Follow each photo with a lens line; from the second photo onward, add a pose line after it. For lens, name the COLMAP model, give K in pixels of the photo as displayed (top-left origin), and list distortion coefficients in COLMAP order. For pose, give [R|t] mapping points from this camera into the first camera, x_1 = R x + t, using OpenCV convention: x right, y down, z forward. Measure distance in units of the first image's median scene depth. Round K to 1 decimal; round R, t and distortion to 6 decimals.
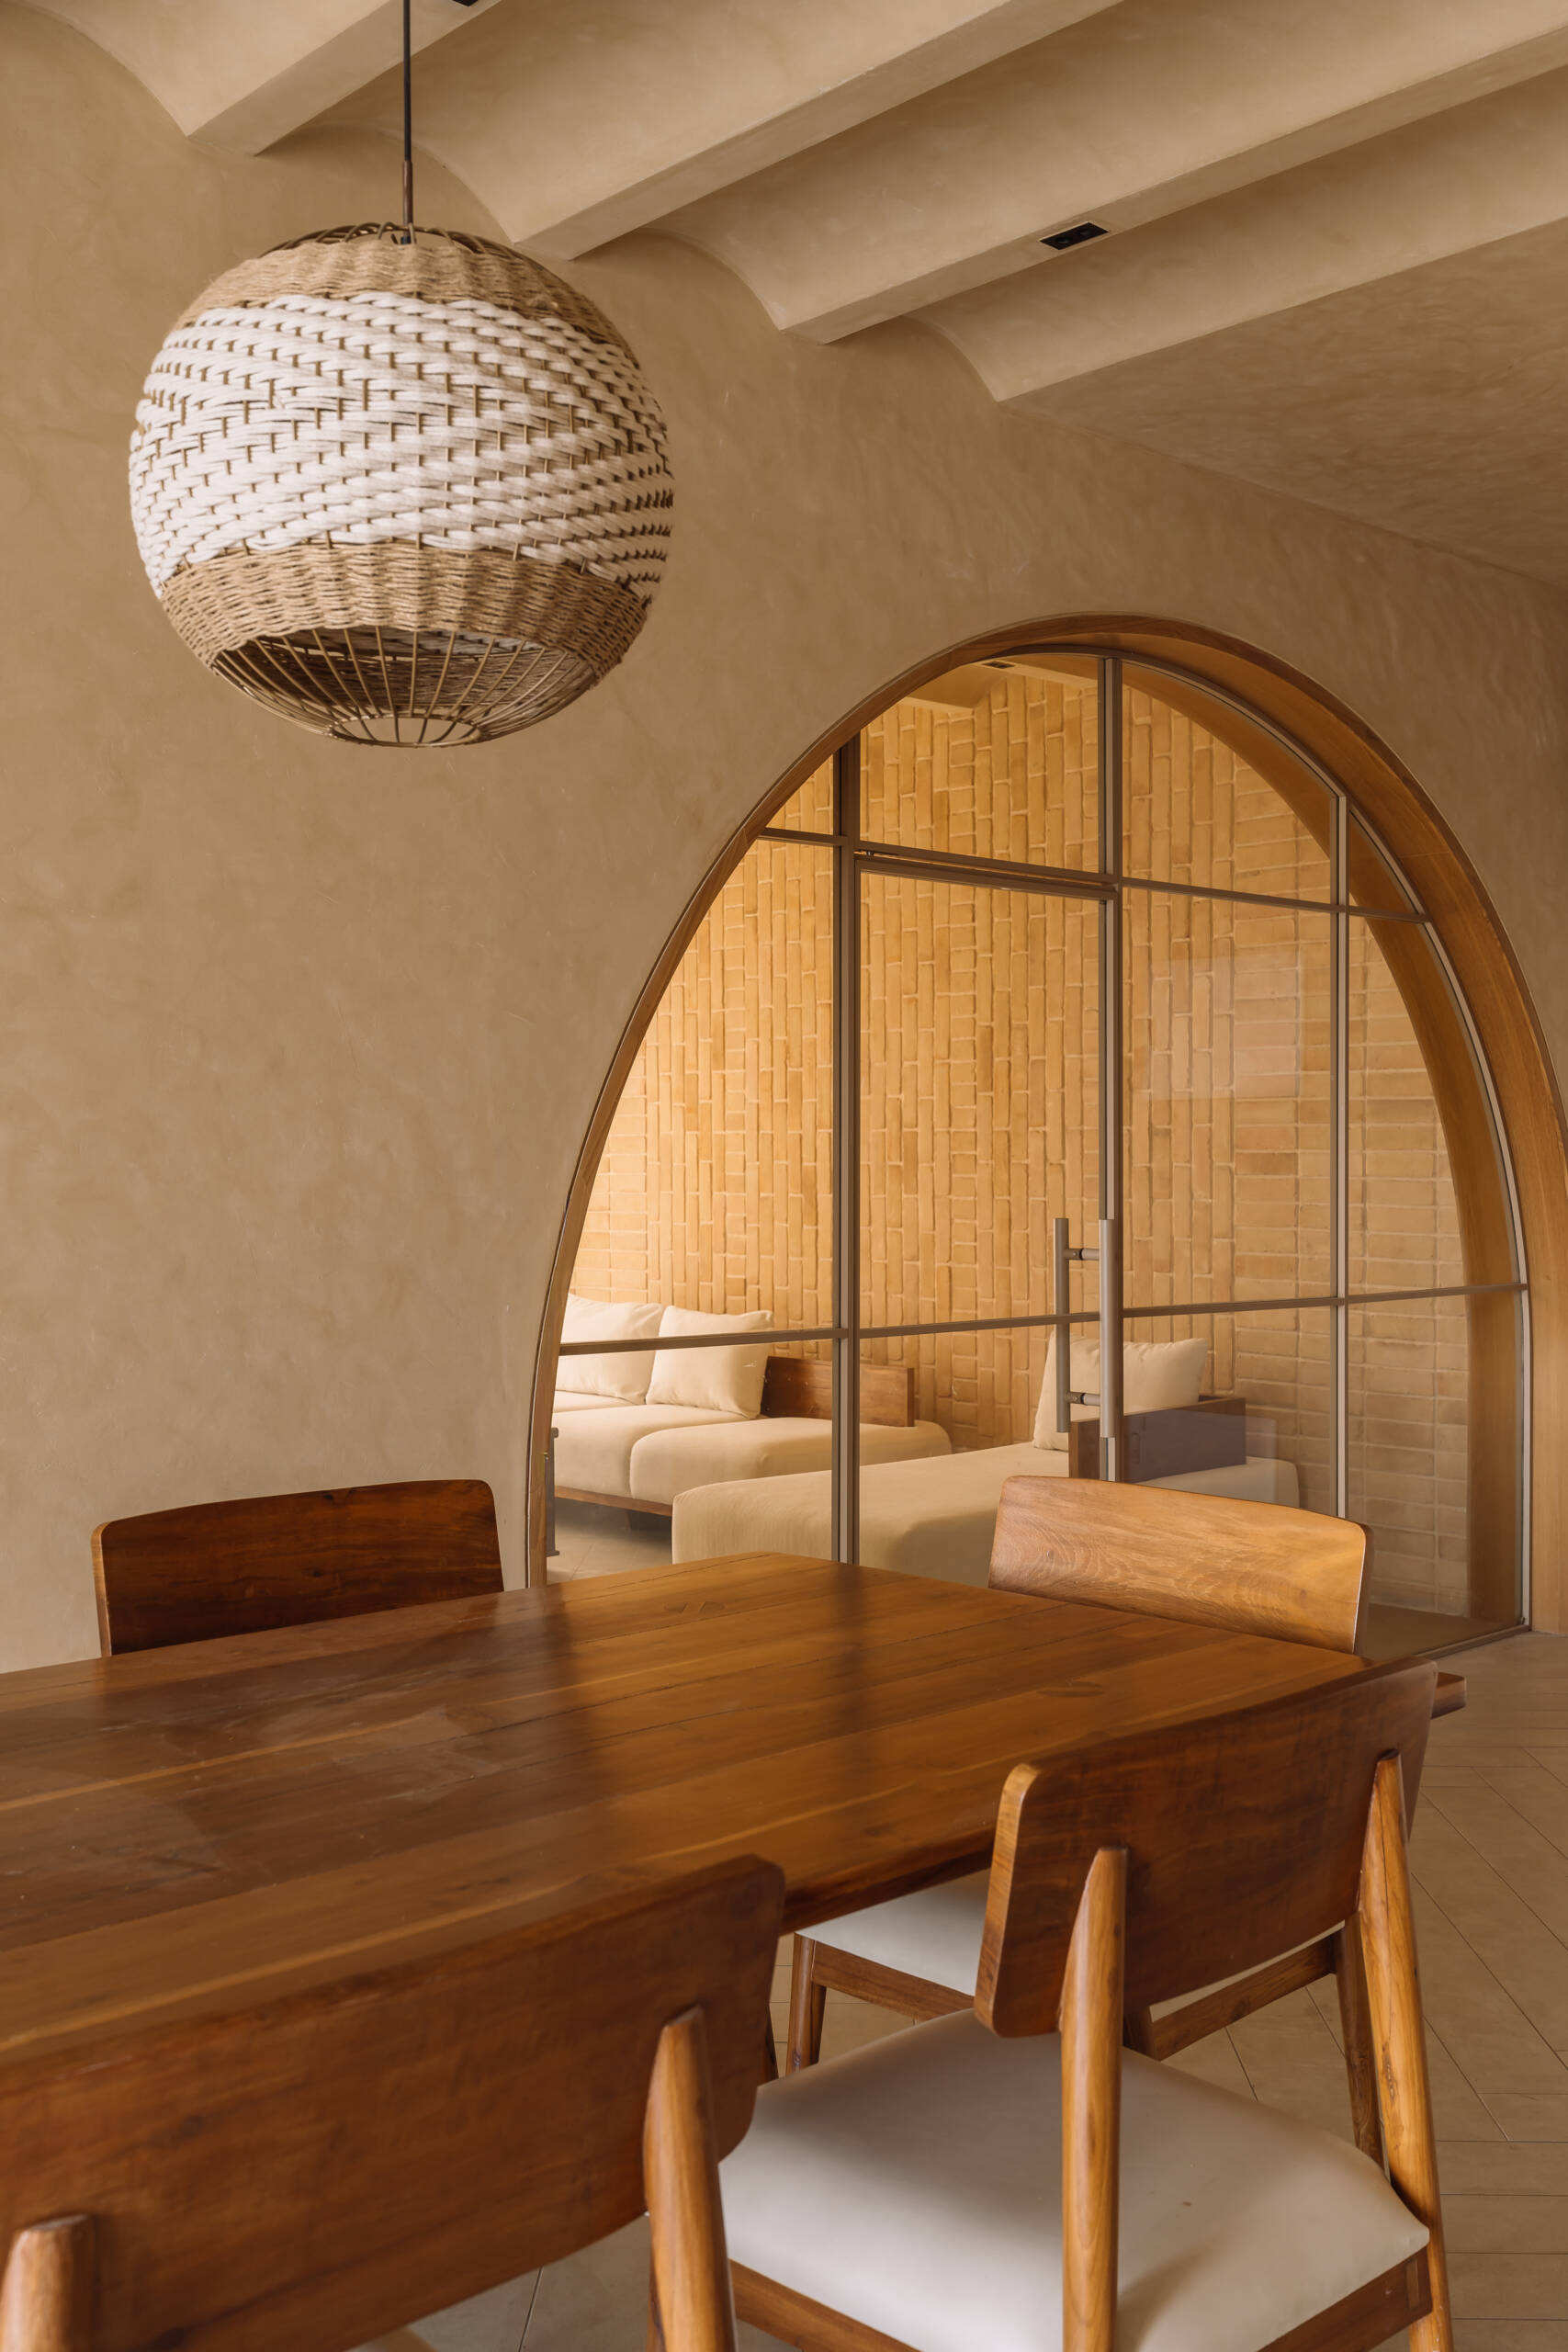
lens RADIAL K [[2279.3, 0, 794.3], [0, 2279.3, 1181.4], [0, 0, 1]] dist [0.016043, 0.000000]
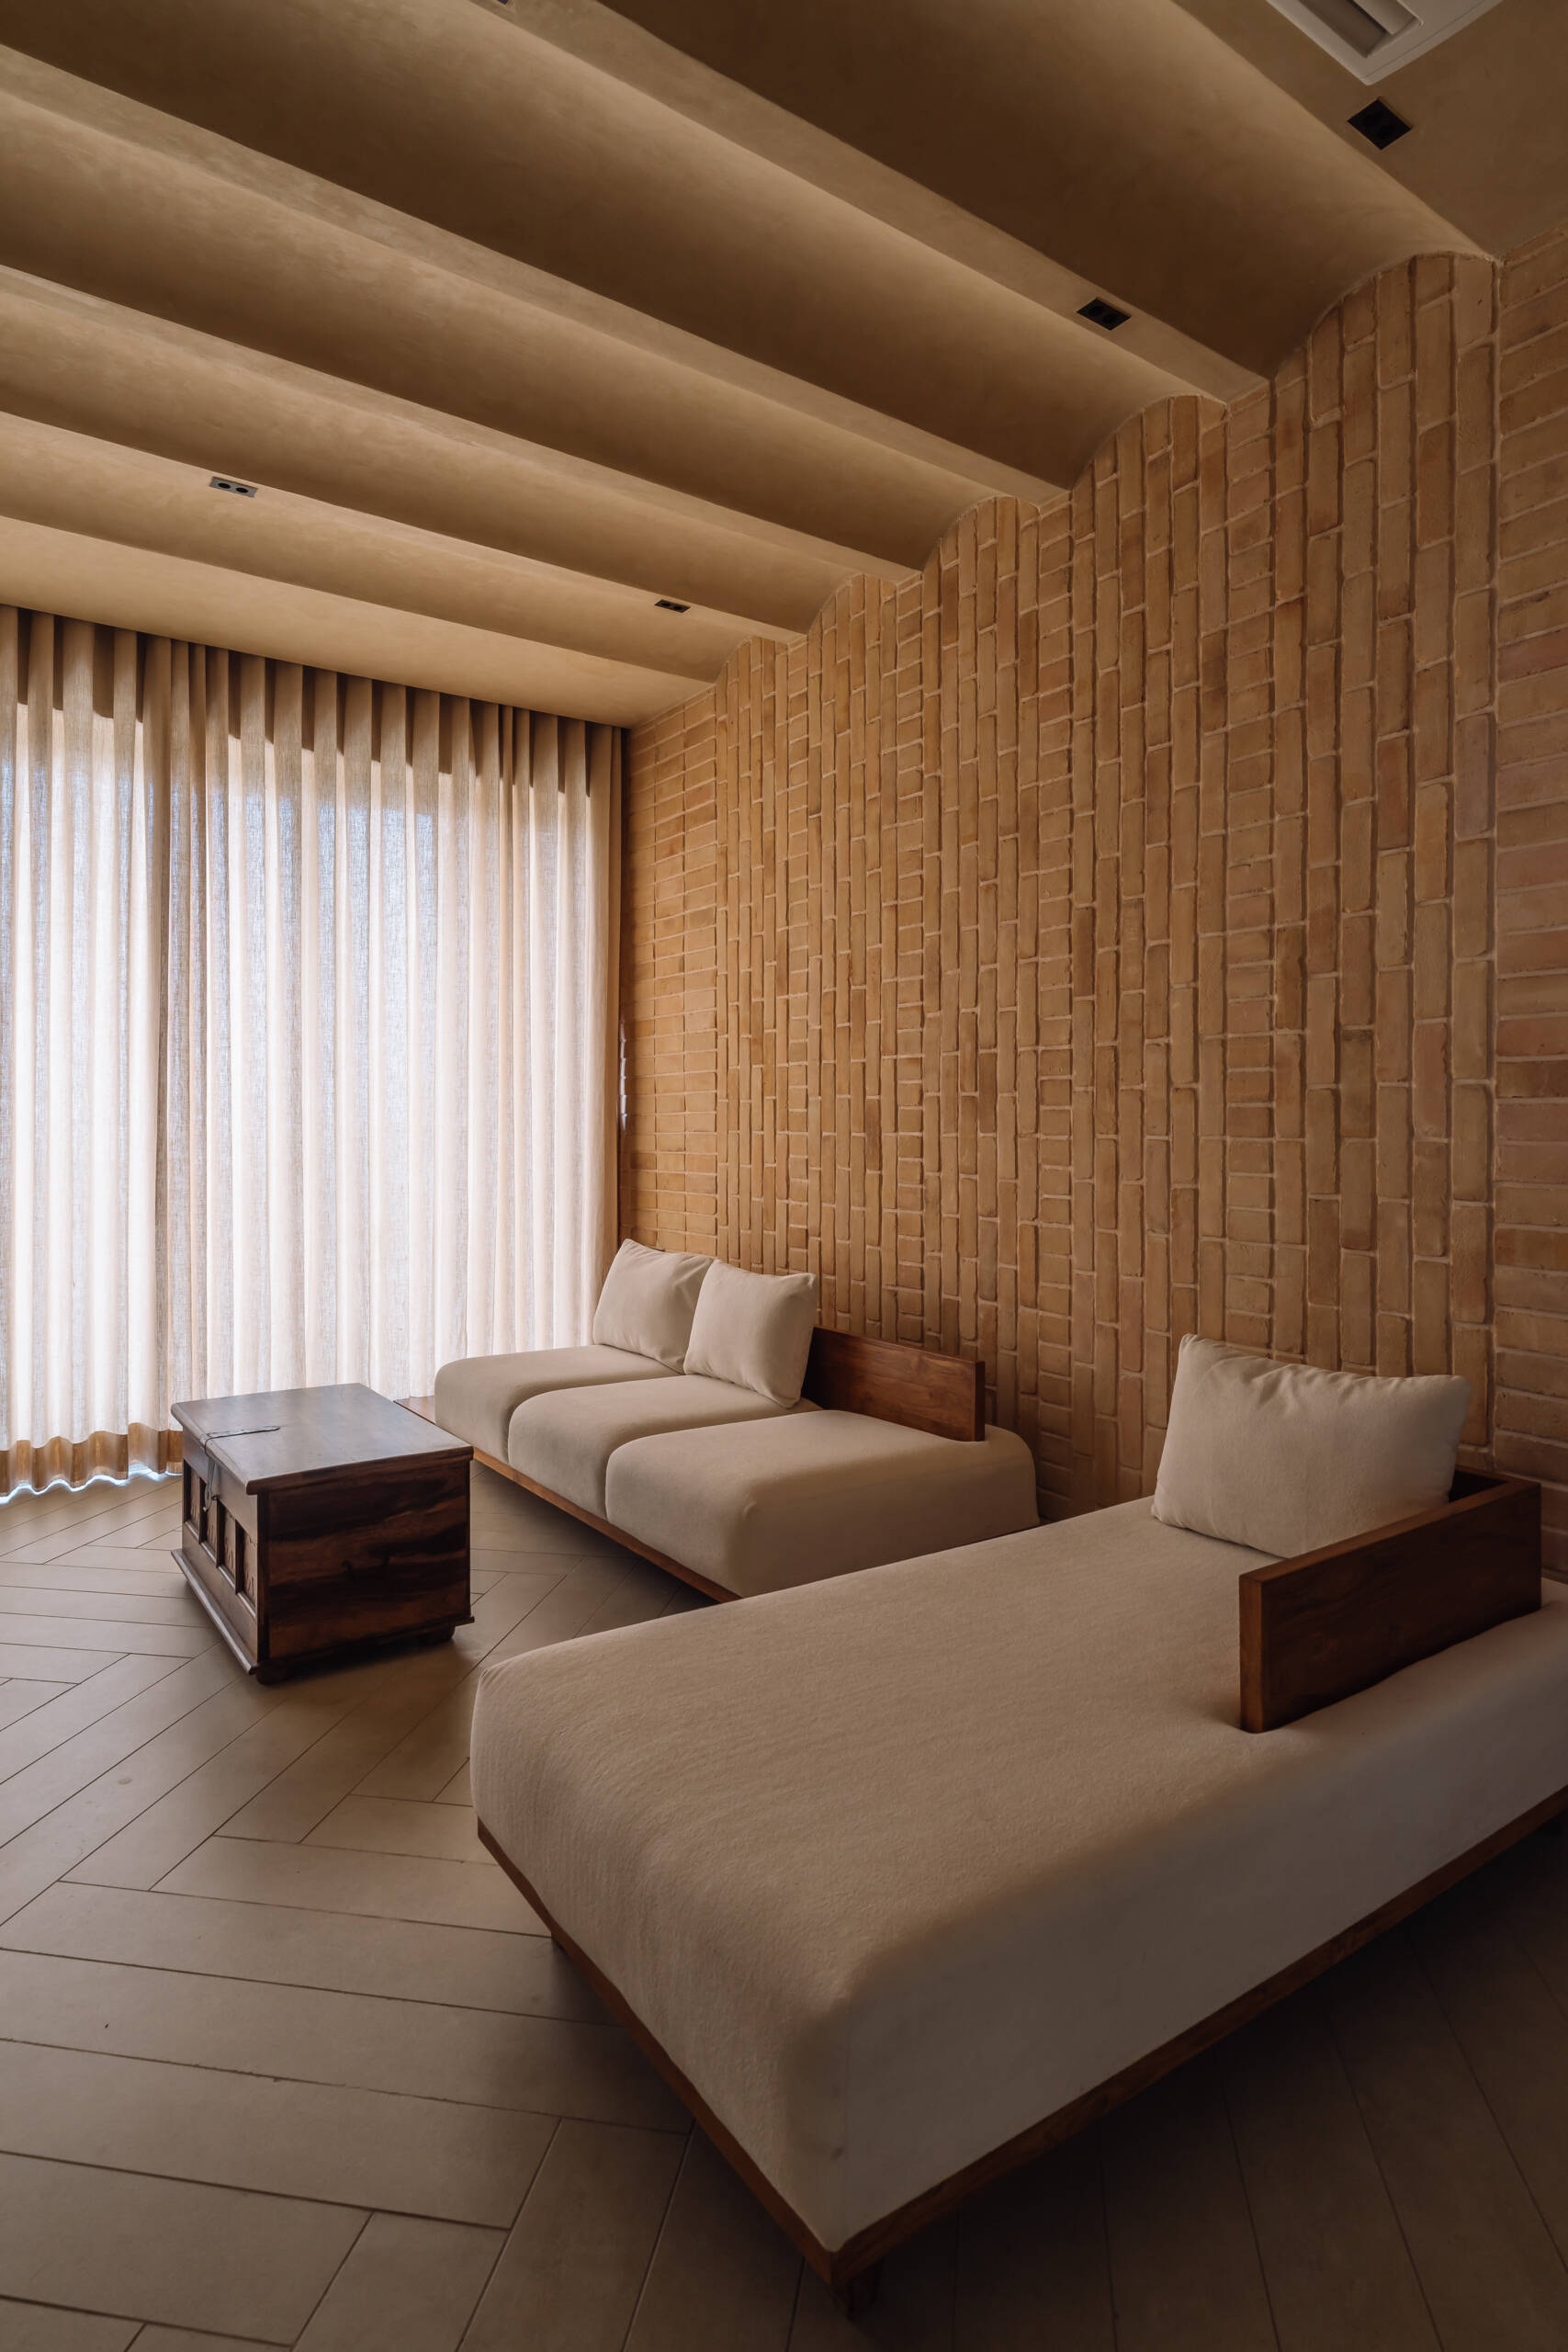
lens RADIAL K [[1275.4, 0, 783.9], [0, 1275.4, 1128.6], [0, 0, 1]] dist [-0.004381, 0.000926]
pose [[0.987707, 0.006600, -0.156180, 0.063110], [-0.007921, 0.999938, -0.007838, 0.010521], [0.156118, 0.008979, 0.987698, 0.692032]]
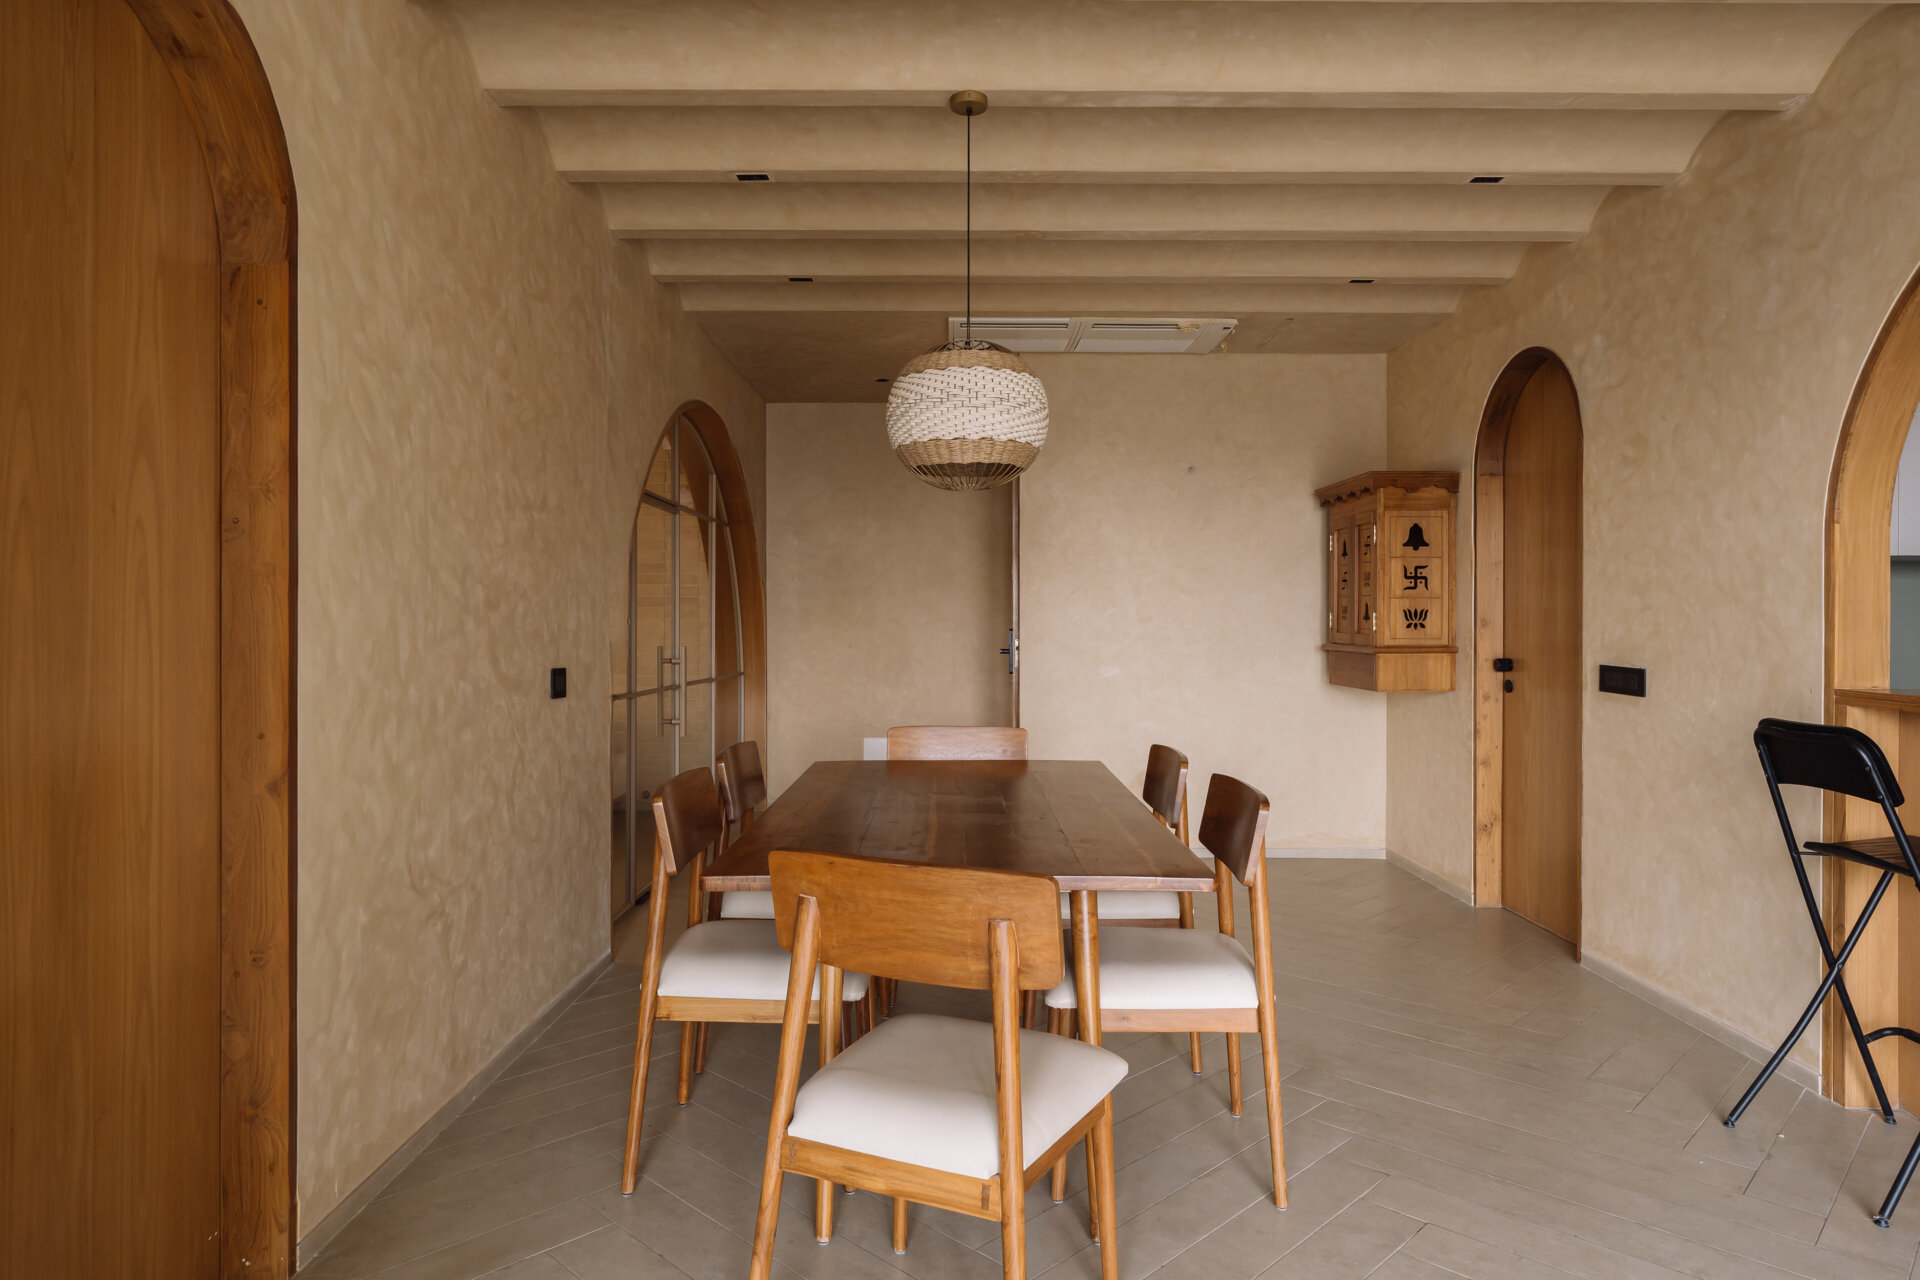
lens RADIAL K [[1168.2, 0, 955.5], [0, 1168.2, 620.8], [0, 0, 1]] dist [0.005252, 0.007501]
pose [[0.681615, 0.002909, 0.731706, -0.445363], [0.007374, 0.999914, -0.010845, 0.003967], [-0.731674, 0.012788, 0.681534, -0.042509]]
